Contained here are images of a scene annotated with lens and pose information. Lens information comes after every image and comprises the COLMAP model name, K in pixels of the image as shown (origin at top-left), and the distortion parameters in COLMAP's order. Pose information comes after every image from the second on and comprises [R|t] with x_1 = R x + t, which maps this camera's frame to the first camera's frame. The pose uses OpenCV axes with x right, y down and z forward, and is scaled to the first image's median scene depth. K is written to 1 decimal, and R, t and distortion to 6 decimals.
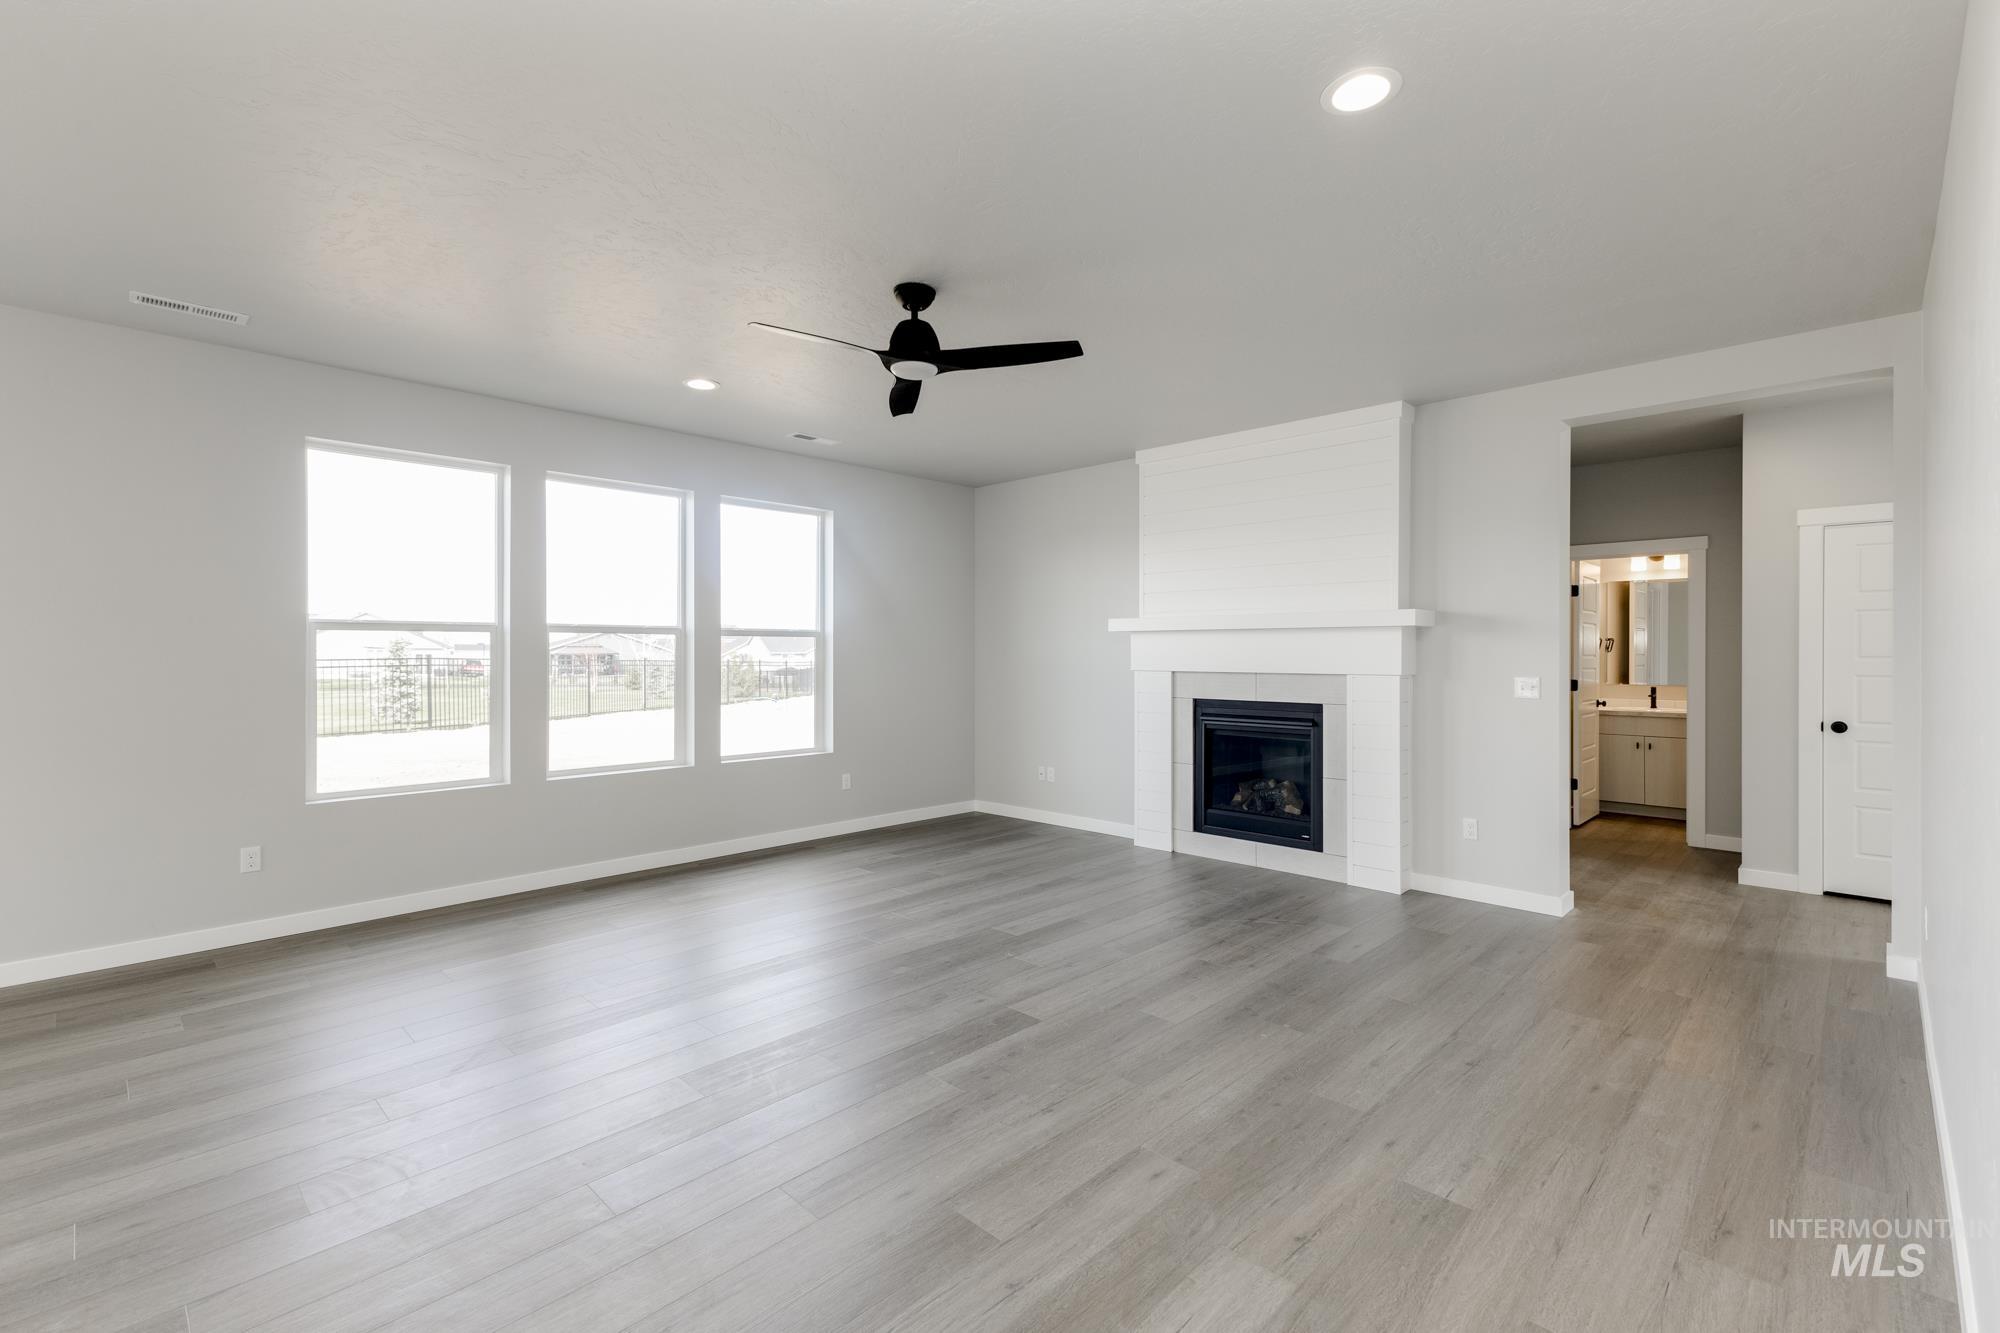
lens RADIAL K [[881.9, 0, 1011.0], [0, 881.9, 655.1], [0, 0, 1]] dist [0.020222, -0.001865]
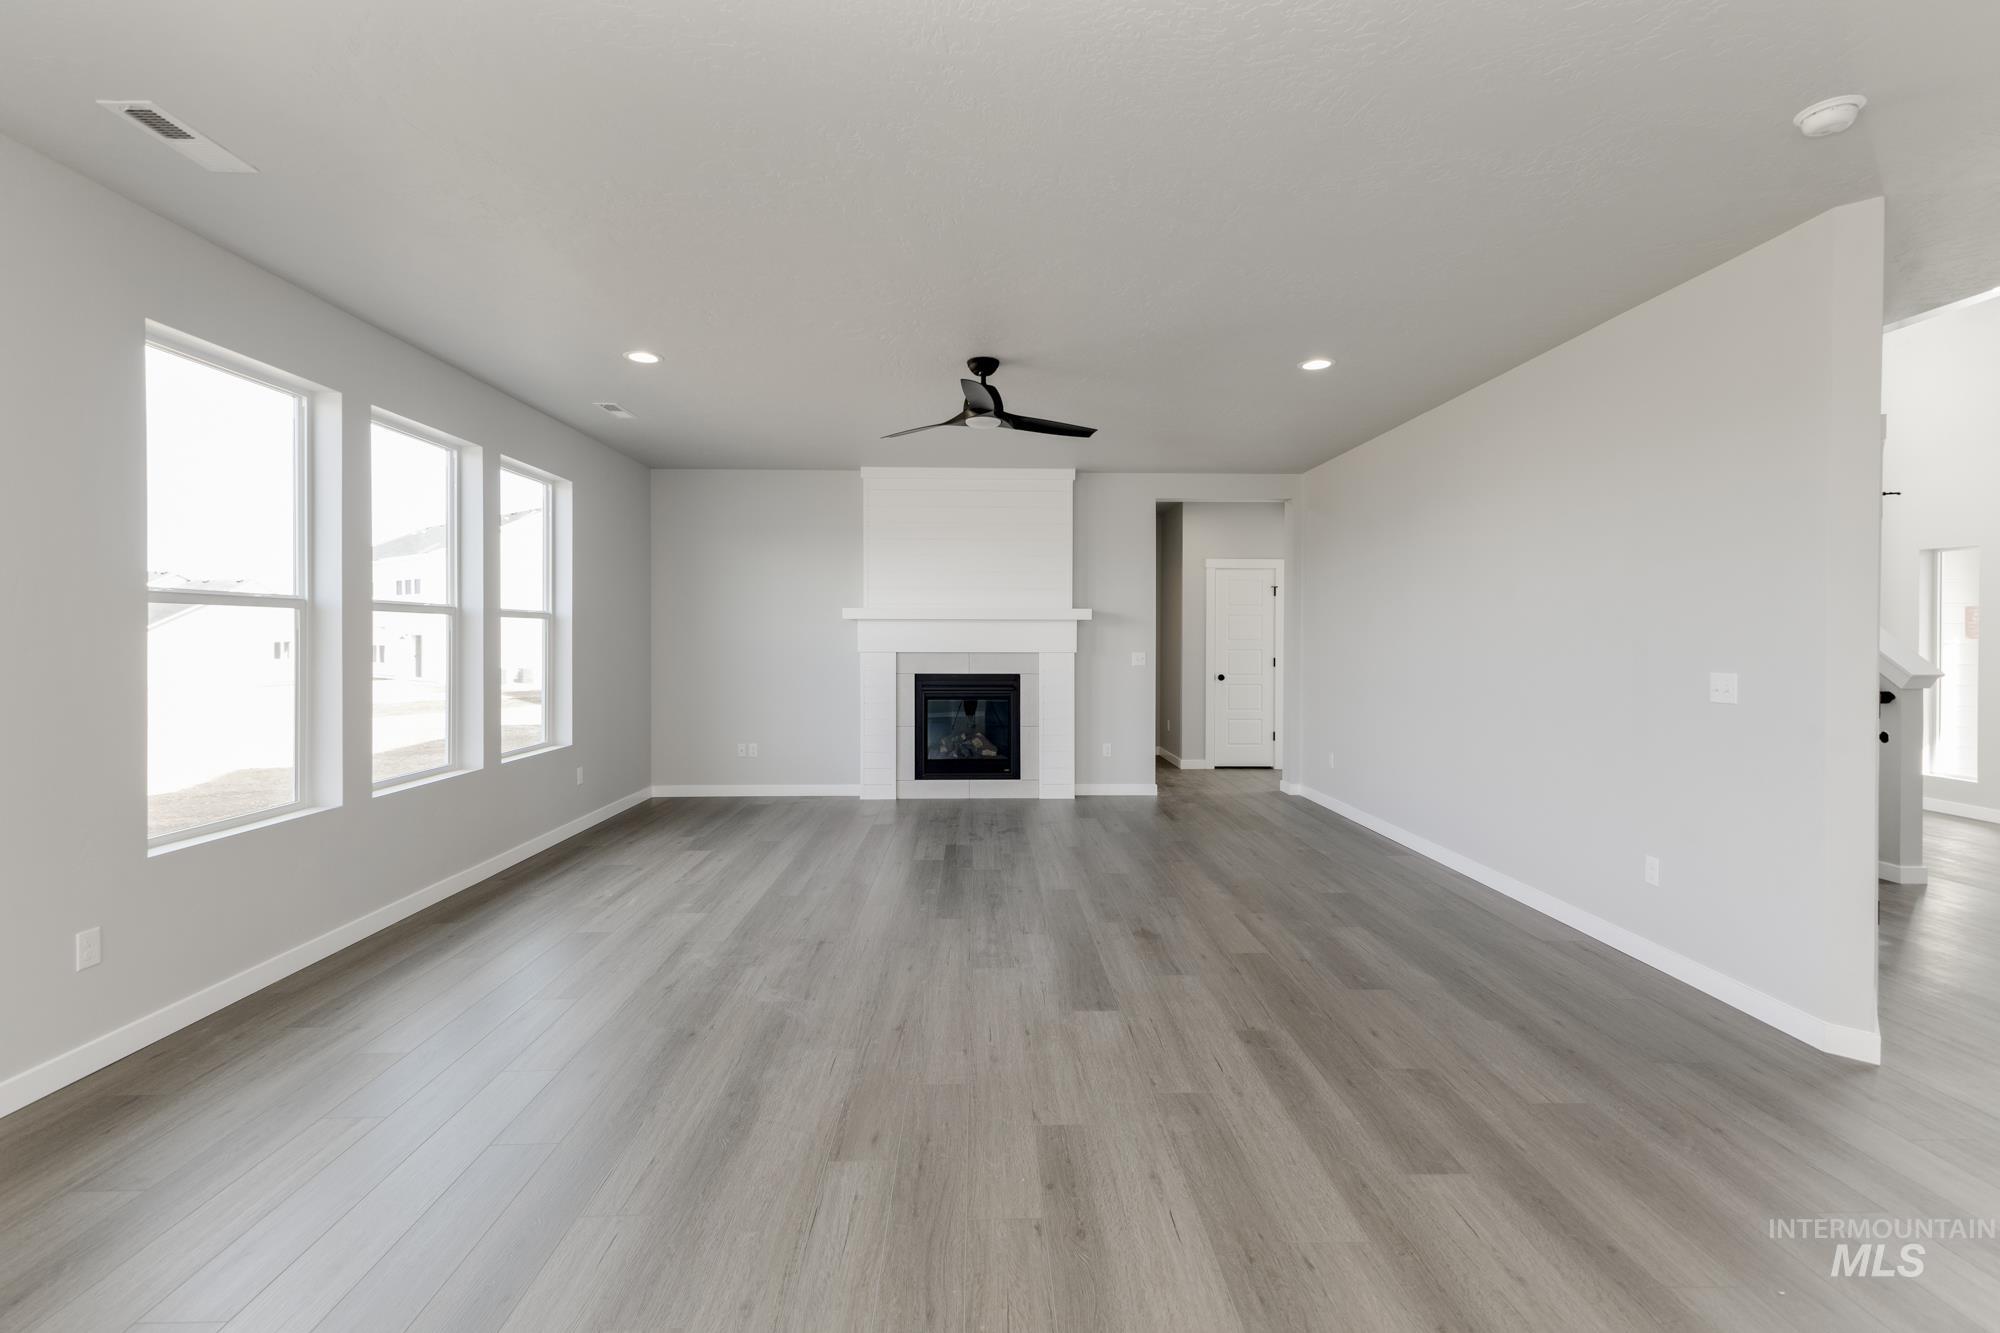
lens RADIAL K [[881.9, 0, 1010.4], [0, 881.9, 650.1], [0, 0, 1]] dist [0.020222, -0.001865]
pose [[0.696811, -0.009481, 0.717192, -0.657449], [-0.001339, 0.999894, 0.014519, -0.002880], [-0.717253, -0.011077, 0.696725, 0.036498]]
